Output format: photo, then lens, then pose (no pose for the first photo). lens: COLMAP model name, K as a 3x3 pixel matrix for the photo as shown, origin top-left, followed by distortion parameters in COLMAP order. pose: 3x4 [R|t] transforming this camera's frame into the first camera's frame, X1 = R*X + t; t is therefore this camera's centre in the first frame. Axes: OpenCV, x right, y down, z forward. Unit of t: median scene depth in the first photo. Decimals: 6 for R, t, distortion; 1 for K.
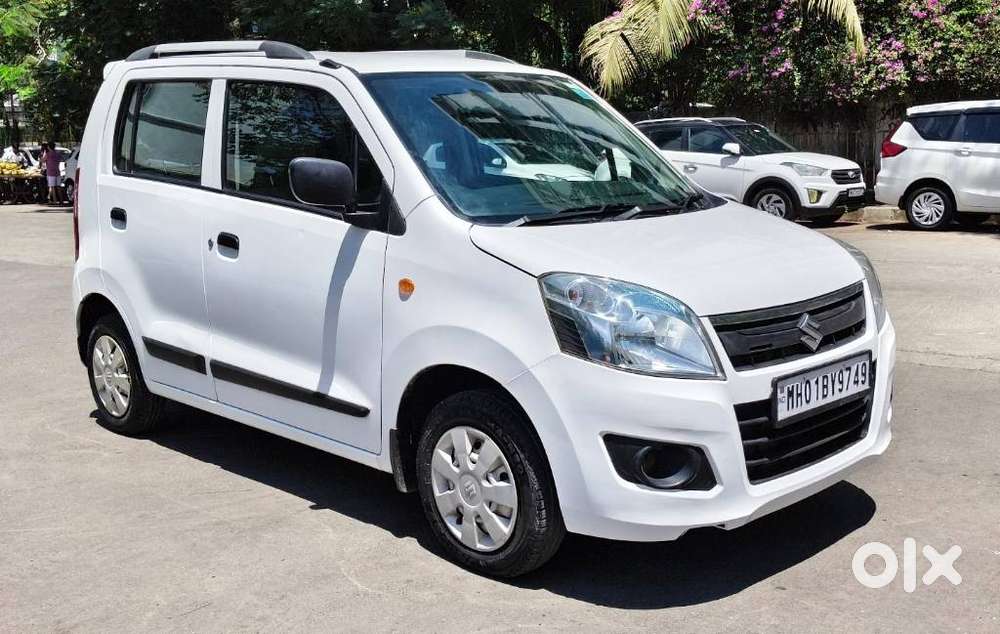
lens RADIAL K [[1174.4, 0, 493.6], [0, 1174.4, 322.3], [0, 0, 1]] dist [0.029292, 0.000000]
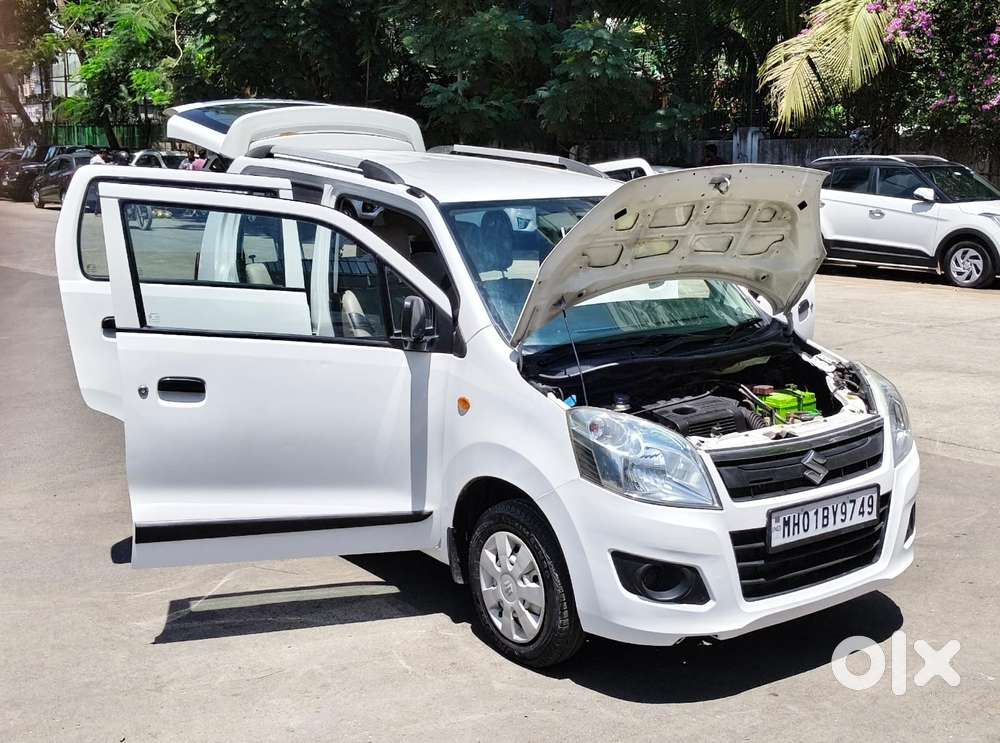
lens RADIAL K [[1411.7, 0, 506.4], [0, 1411.7, 368.3], [0, 0, 1]] dist [0.026689, 0.000000]
pose [[0.990464, 0.045197, -0.130149, 0.147567], [-0.043187, 0.998901, 0.018228, -0.095447], [0.130830, -0.012434, 0.991327, -0.356754]]
